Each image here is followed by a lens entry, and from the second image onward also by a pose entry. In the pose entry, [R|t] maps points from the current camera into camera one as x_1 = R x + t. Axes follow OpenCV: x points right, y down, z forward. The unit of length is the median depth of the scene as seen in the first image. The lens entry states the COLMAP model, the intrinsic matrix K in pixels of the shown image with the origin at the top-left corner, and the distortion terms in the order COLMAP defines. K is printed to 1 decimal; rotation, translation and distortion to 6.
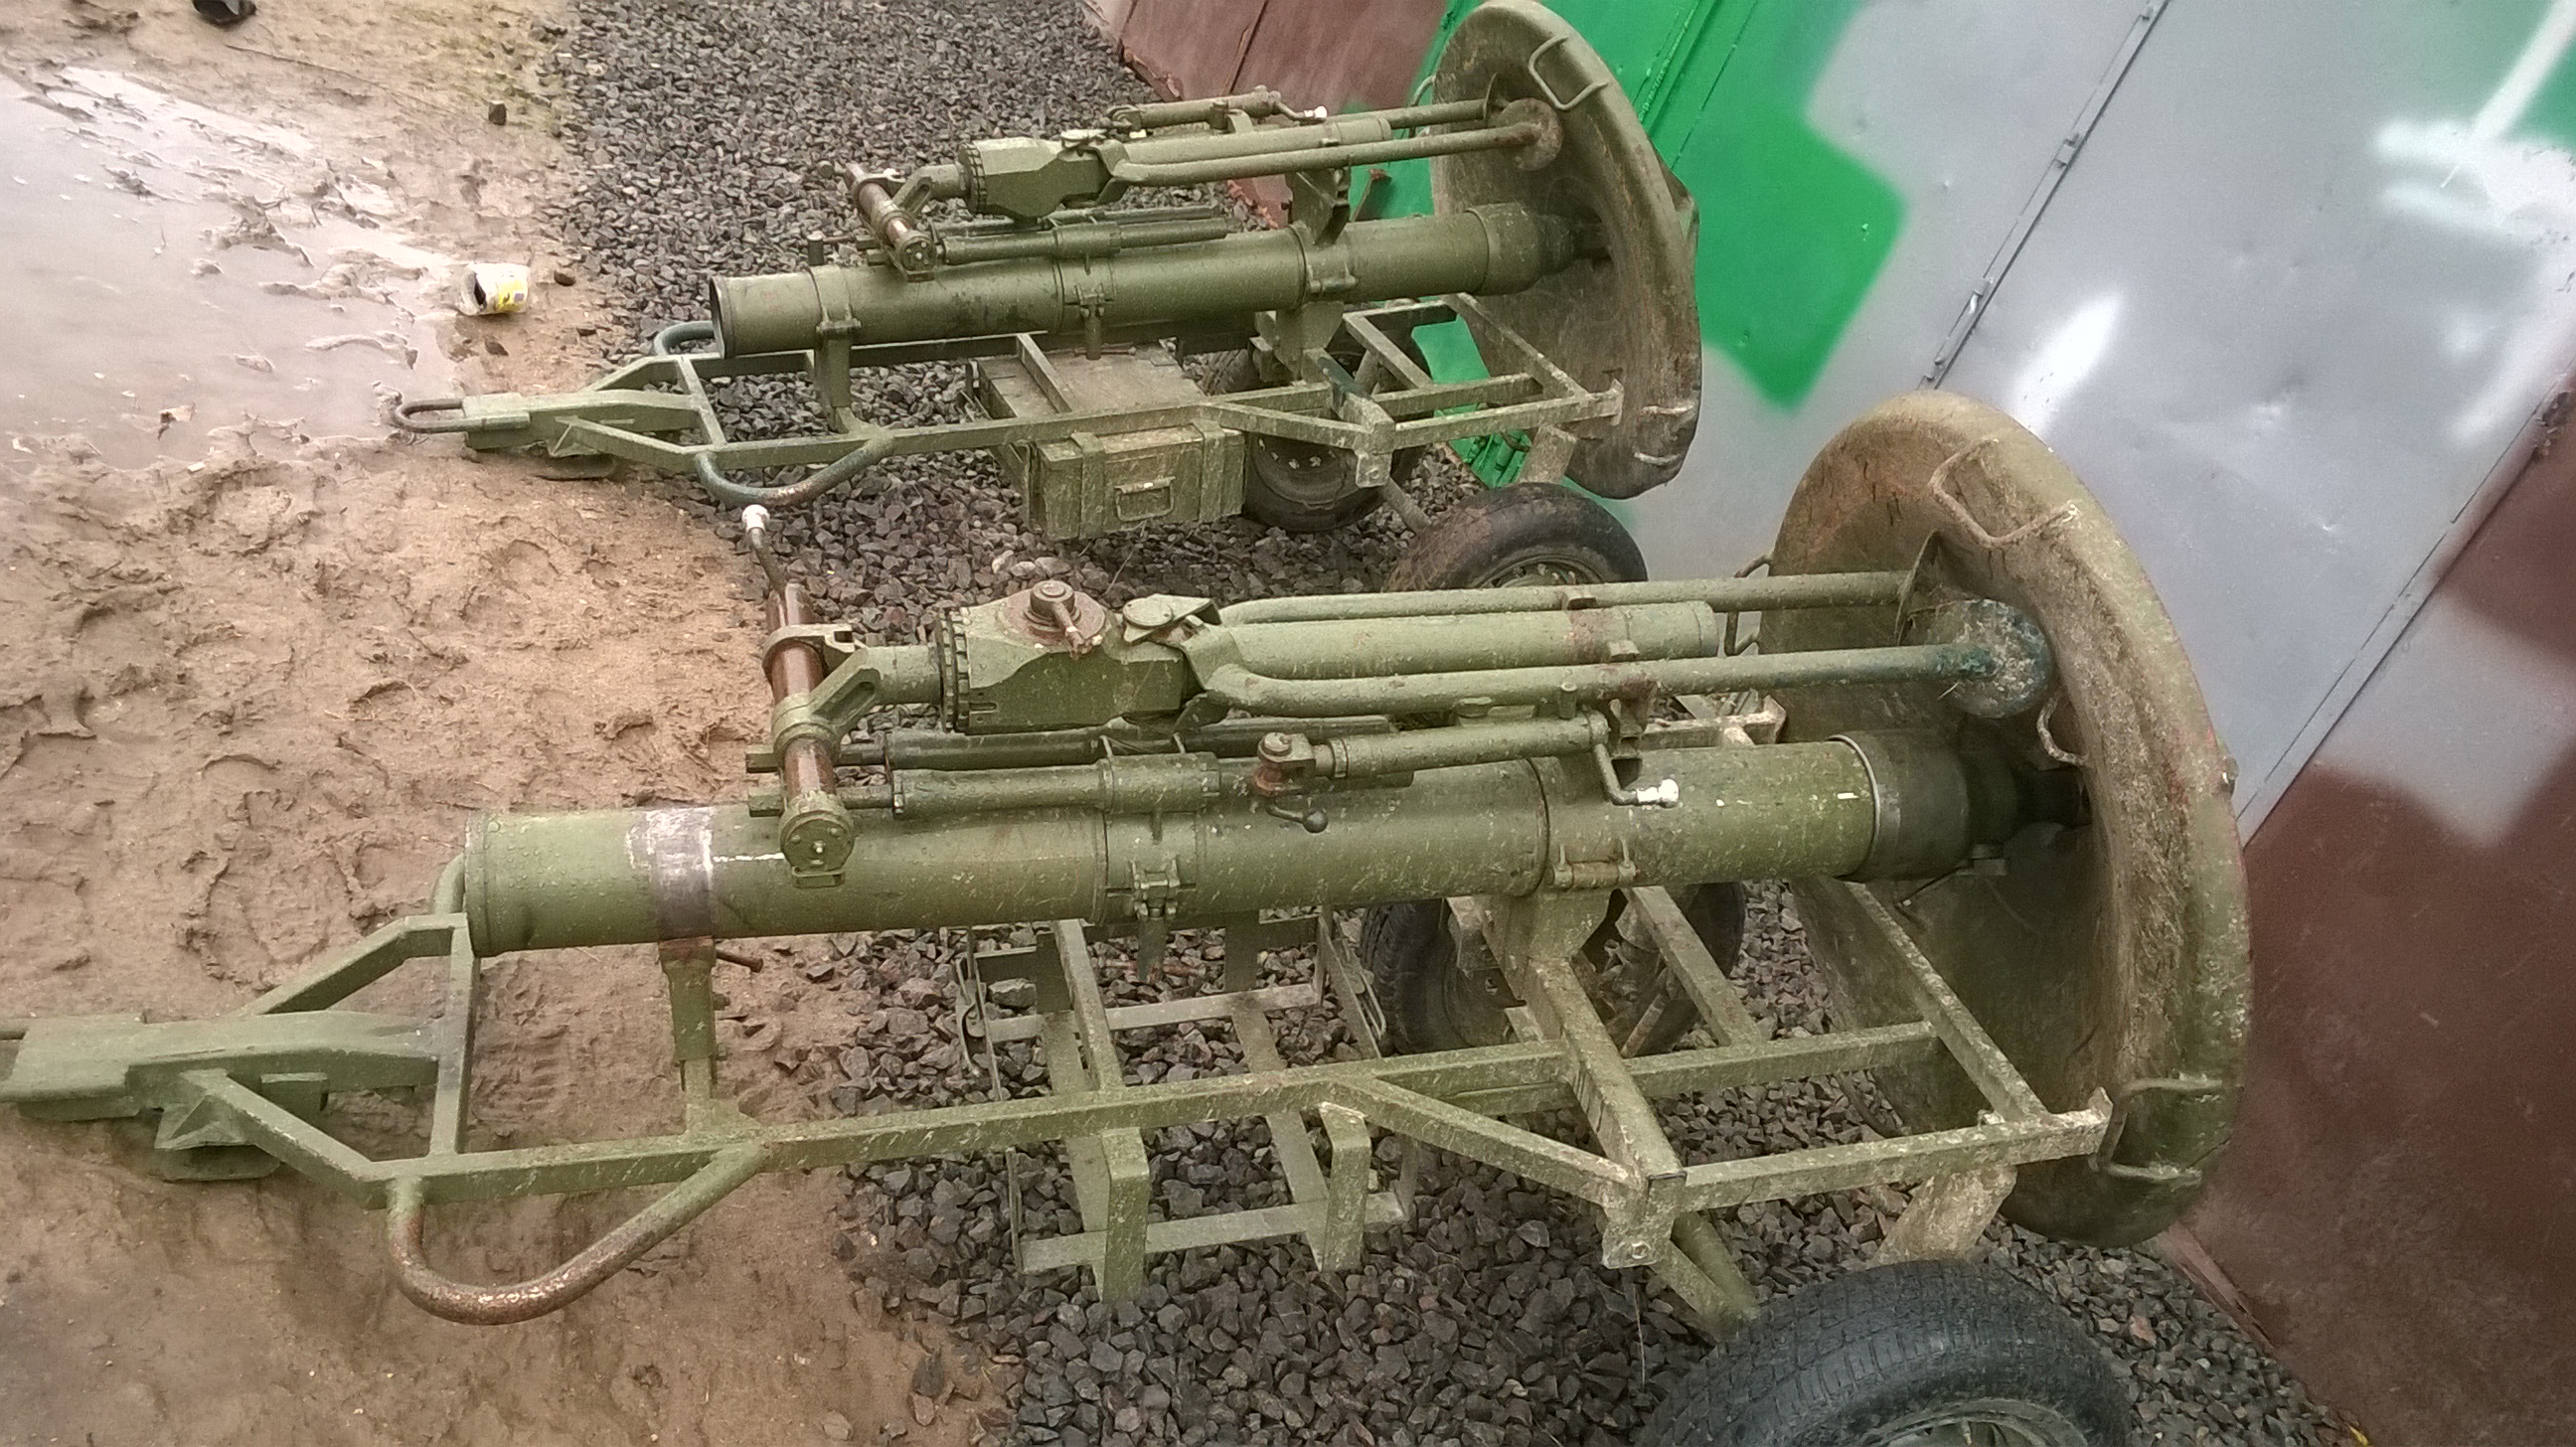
lens RADIAL K [[2130.6, 0, 1355.0], [0, 2130.6, 725.6], [0, 0, 1]] dist [0.100897, -0.212742]
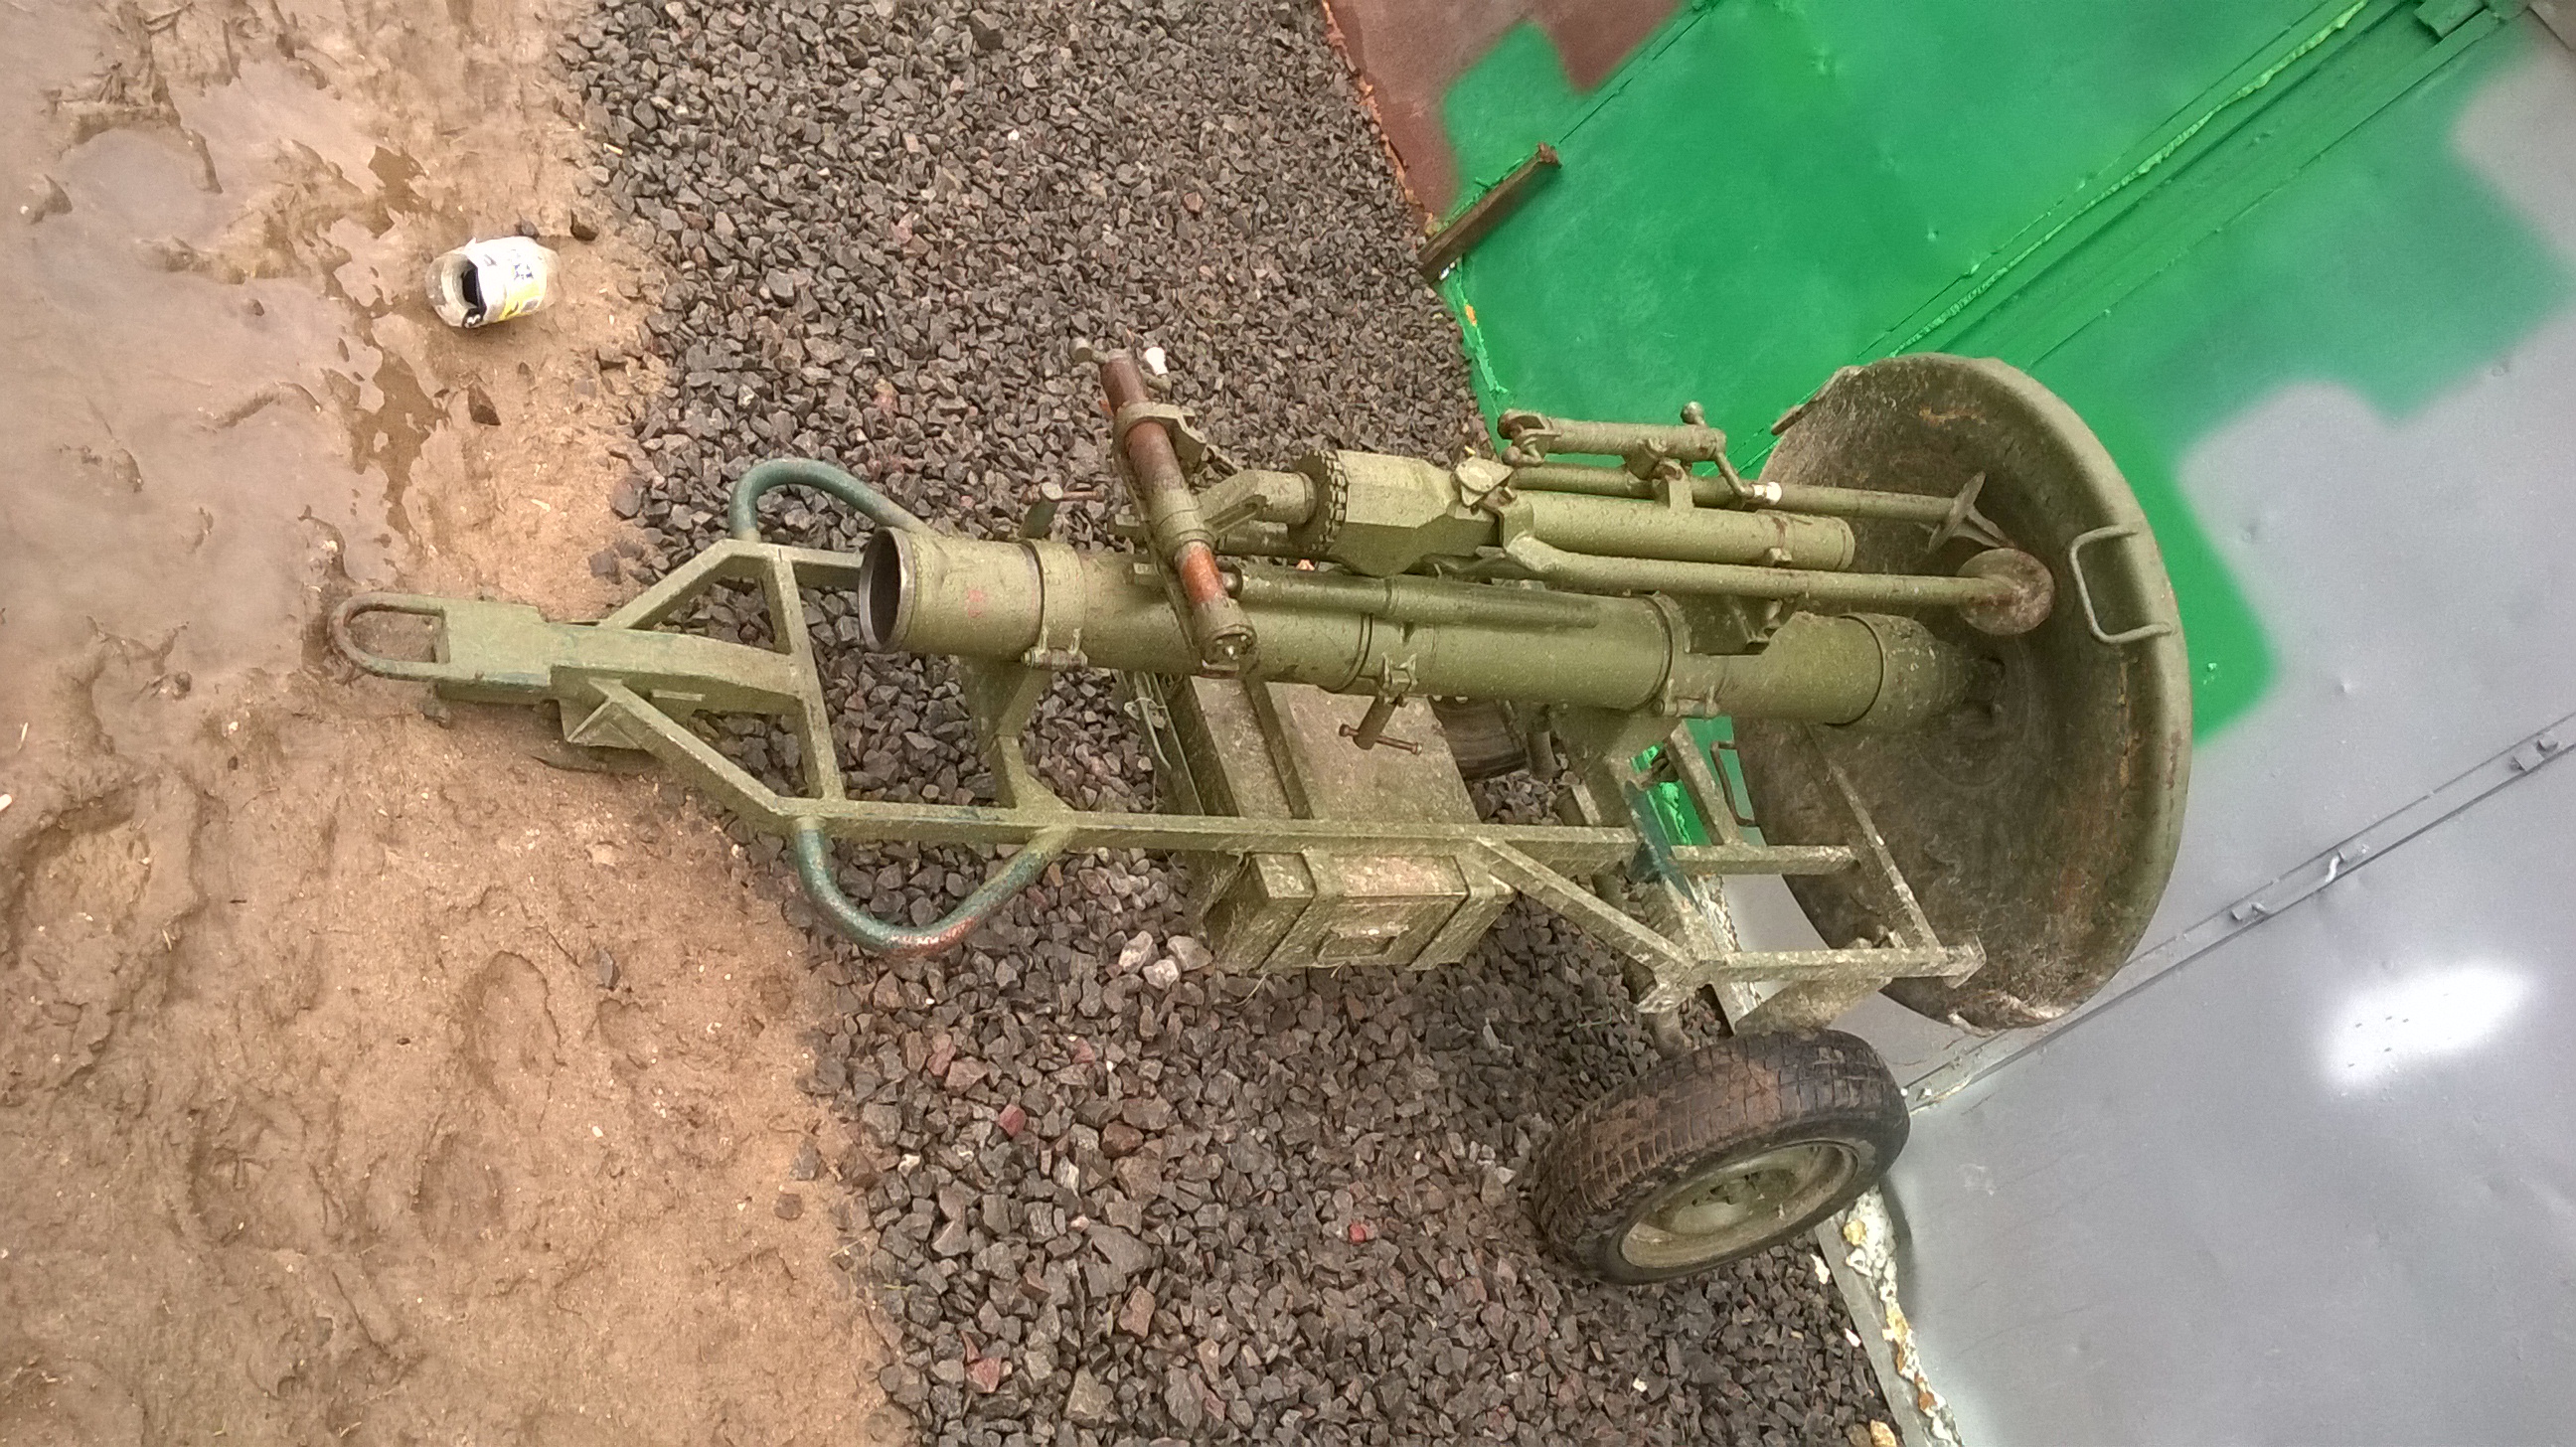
lens RADIAL K [[2130.6, 0, 1355.0], [0, 2130.6, 725.6], [0, 0, 1]] dist [0.100897, -0.212742]
pose [[0.927974, 0.304105, 0.215369, -0.279696], [-0.342705, 0.923426, 0.172738, -0.300234], [-0.146347, -0.234105, 0.961134, 0.340121]]
